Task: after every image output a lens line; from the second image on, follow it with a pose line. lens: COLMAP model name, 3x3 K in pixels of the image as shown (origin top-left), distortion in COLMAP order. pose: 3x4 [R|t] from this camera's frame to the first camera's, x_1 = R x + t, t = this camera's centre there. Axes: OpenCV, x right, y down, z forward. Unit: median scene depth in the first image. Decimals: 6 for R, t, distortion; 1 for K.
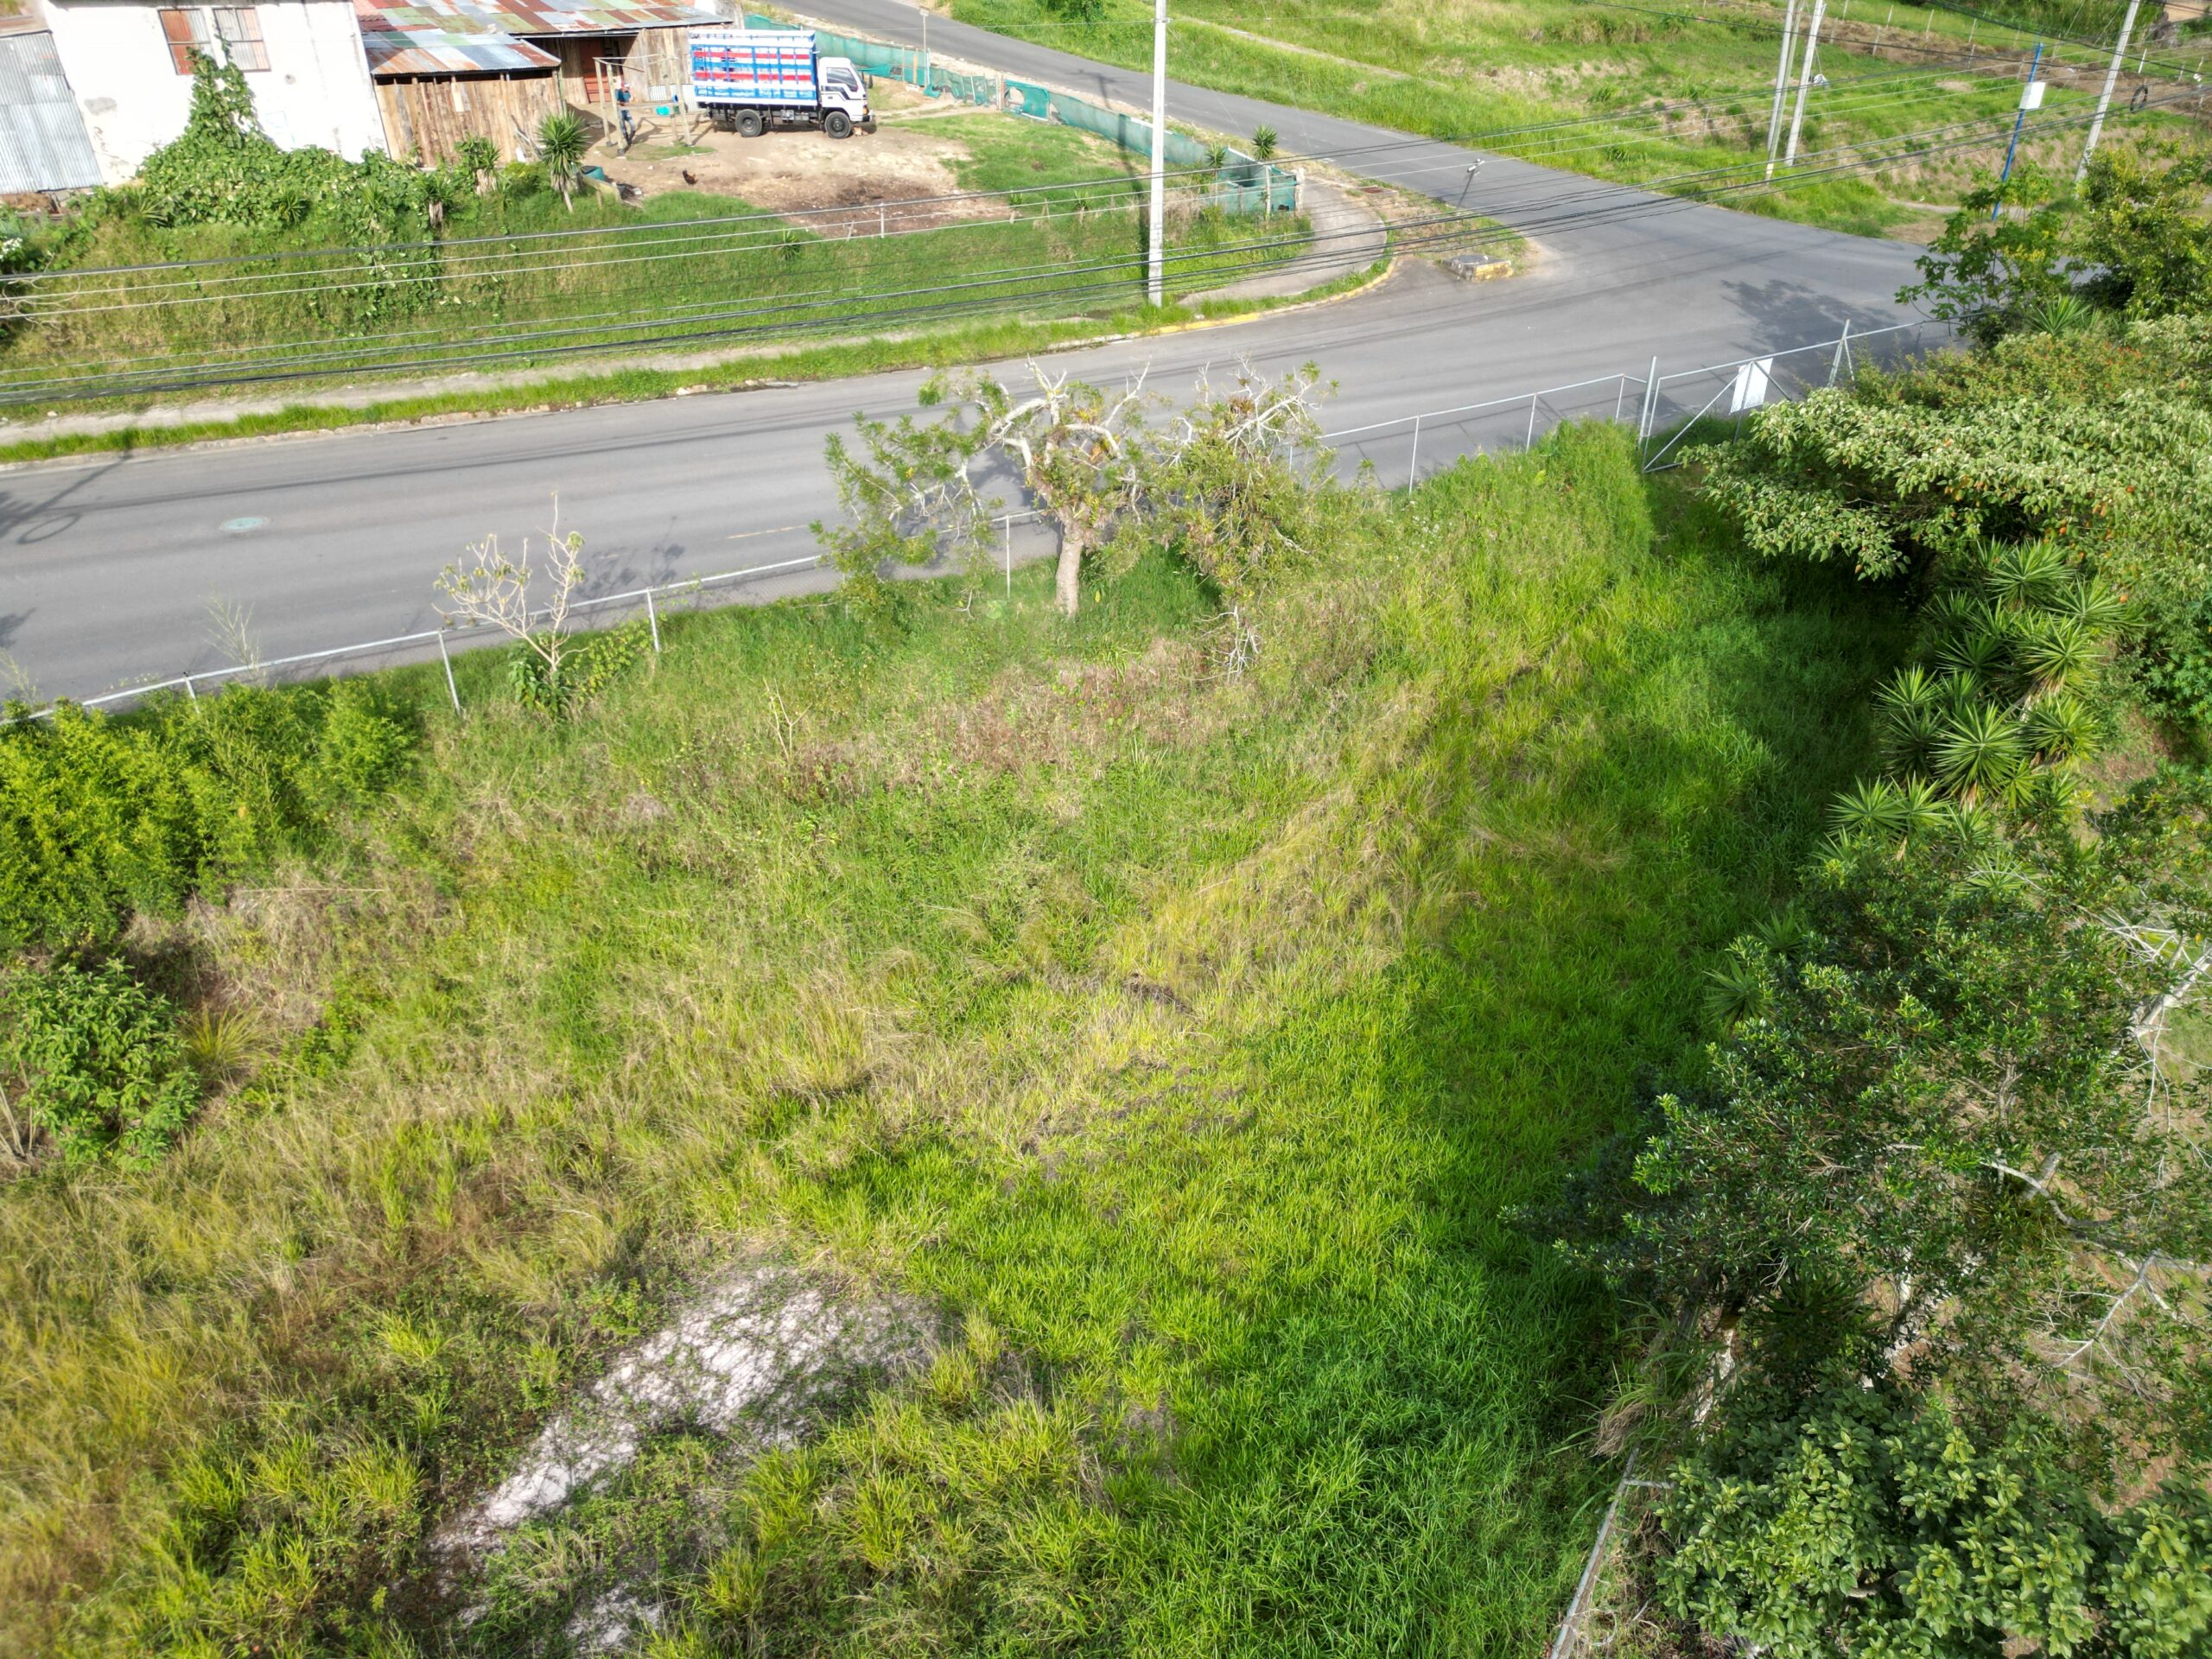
lens RADIAL K [[1541.9, 0, 1106.0], [0, 1541.9, 829.5], [0, 0, 1]] dist [0.085340, -0.086669]
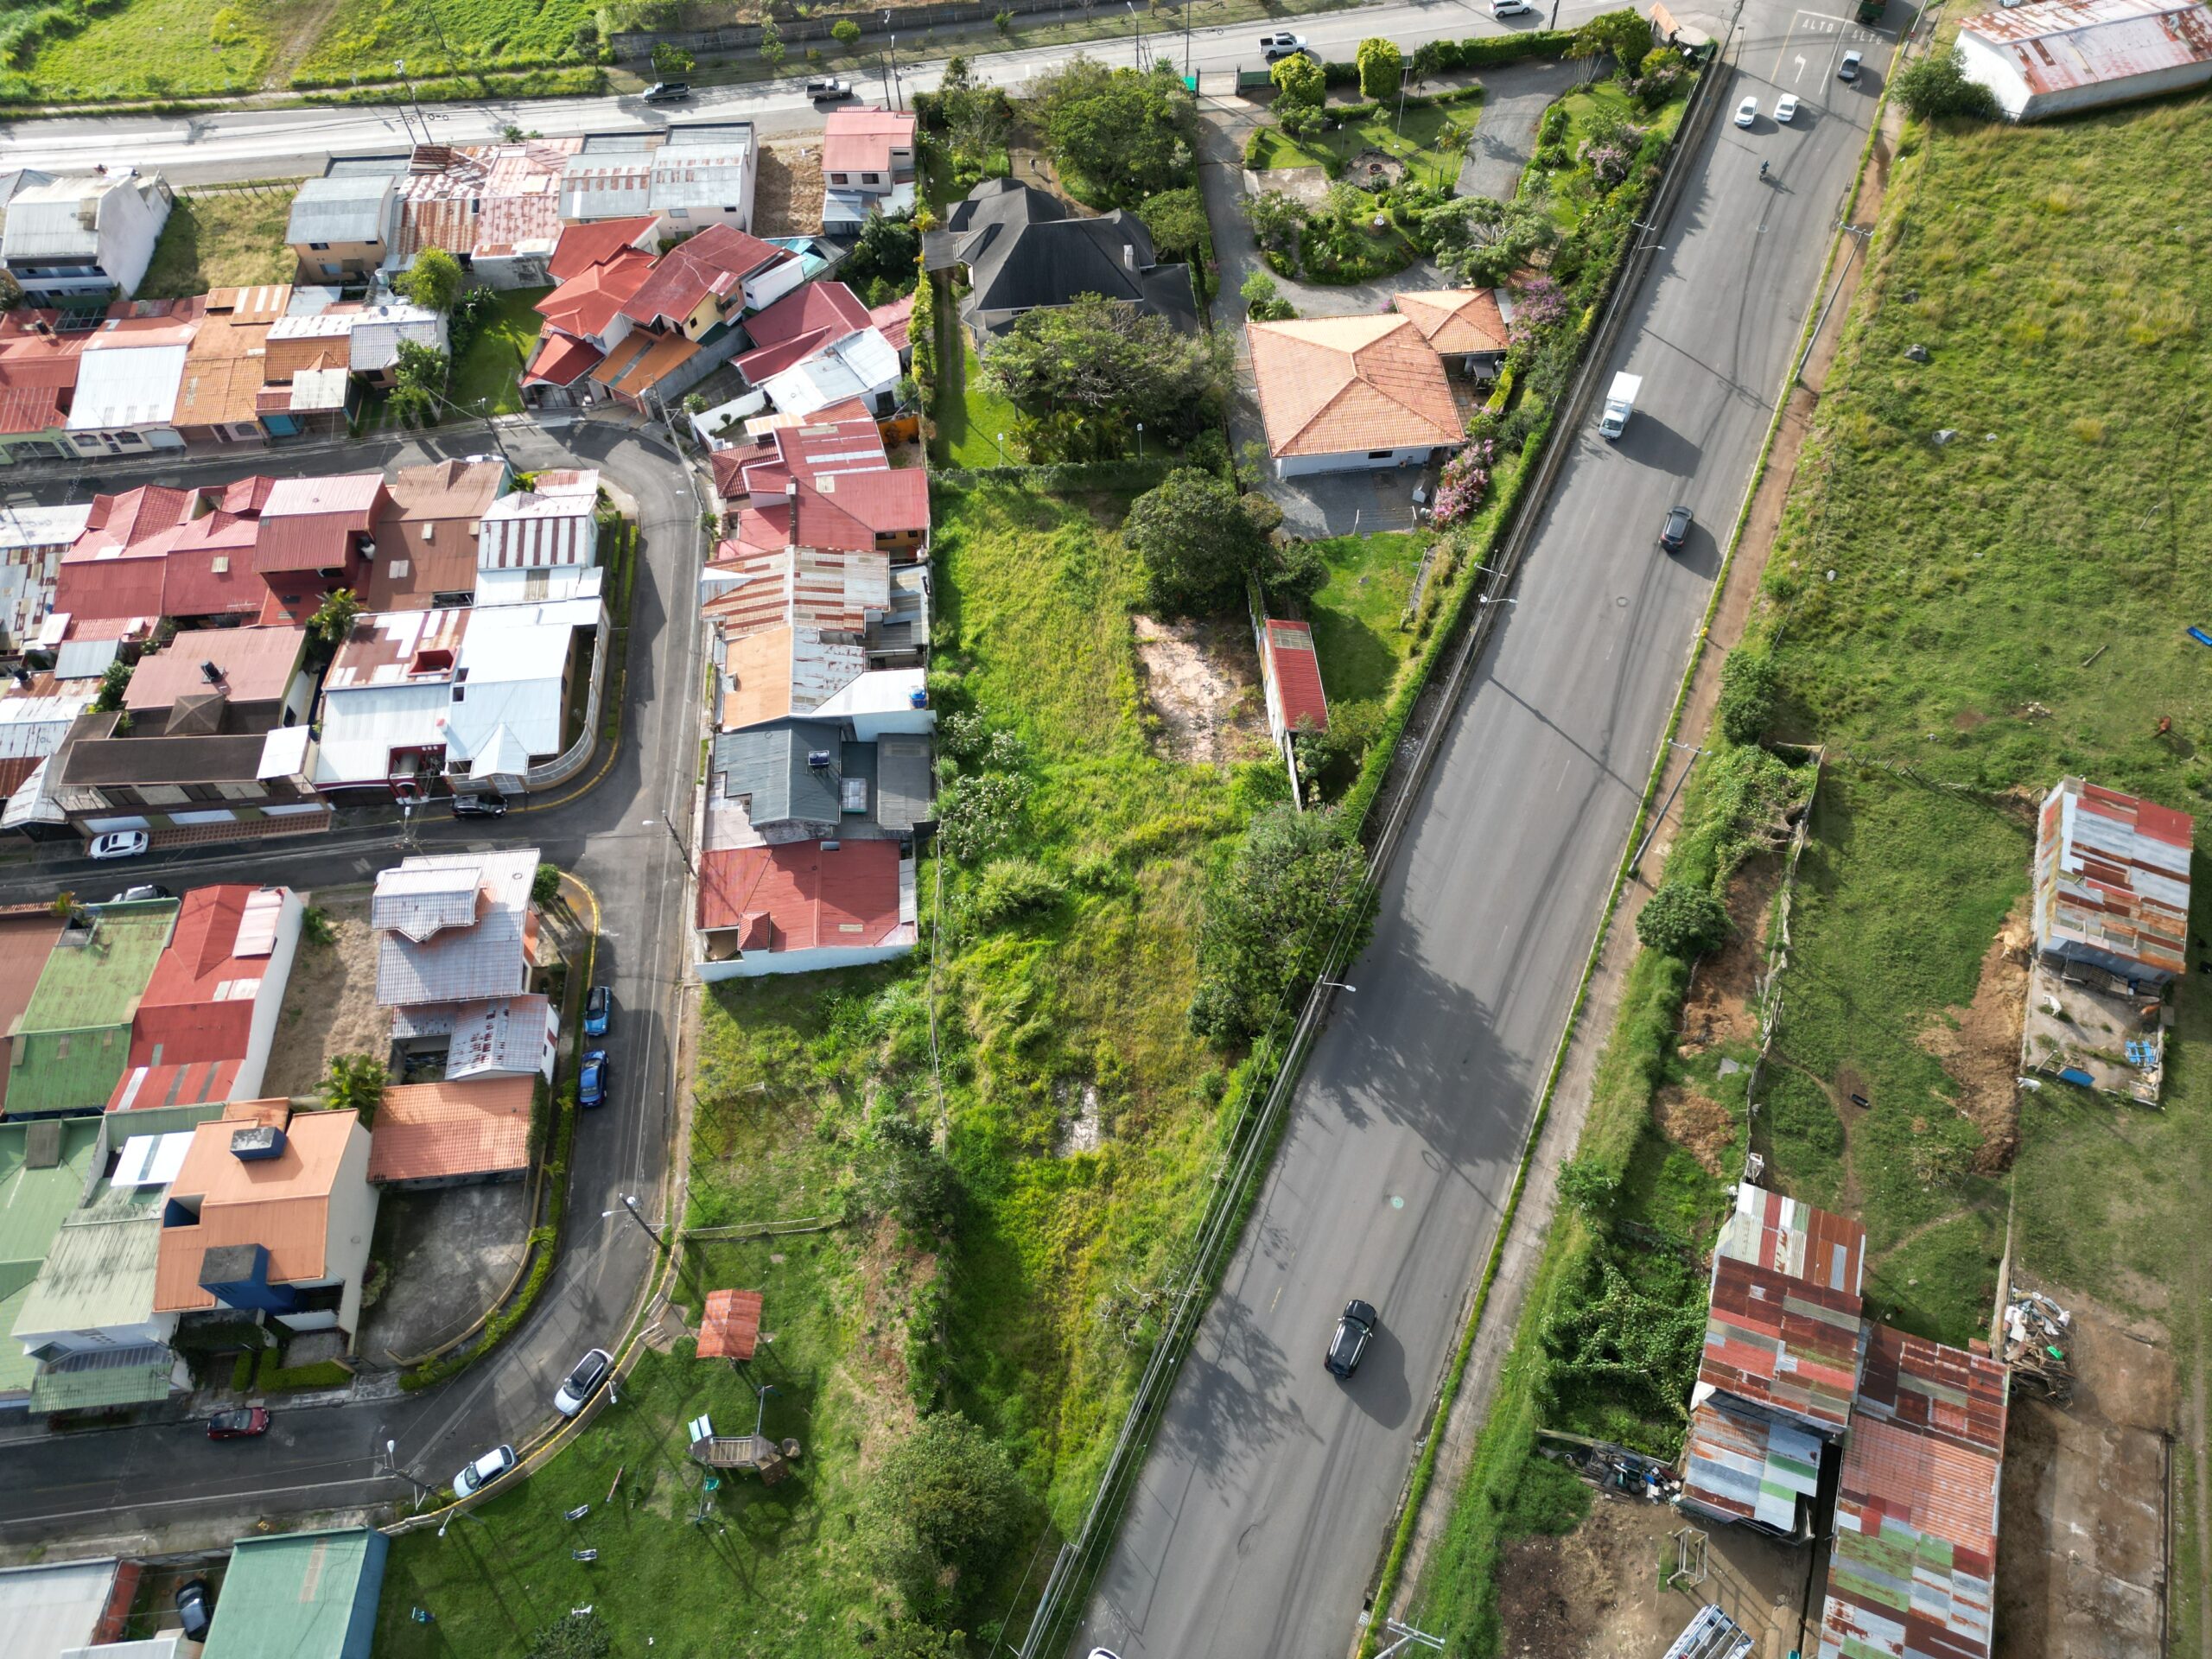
lens RADIAL K [[1541.9, 0, 1106.0], [0, 1541.9, 829.5], [0, 0, 1]] dist [0.085340, -0.086669]
pose [[-0.802225, 0.506857, -0.315486, 0.939677], [-0.299467, 0.115521, 0.947087, -5.262377], [0.516483, 0.854255, 0.059113, -0.271608]]
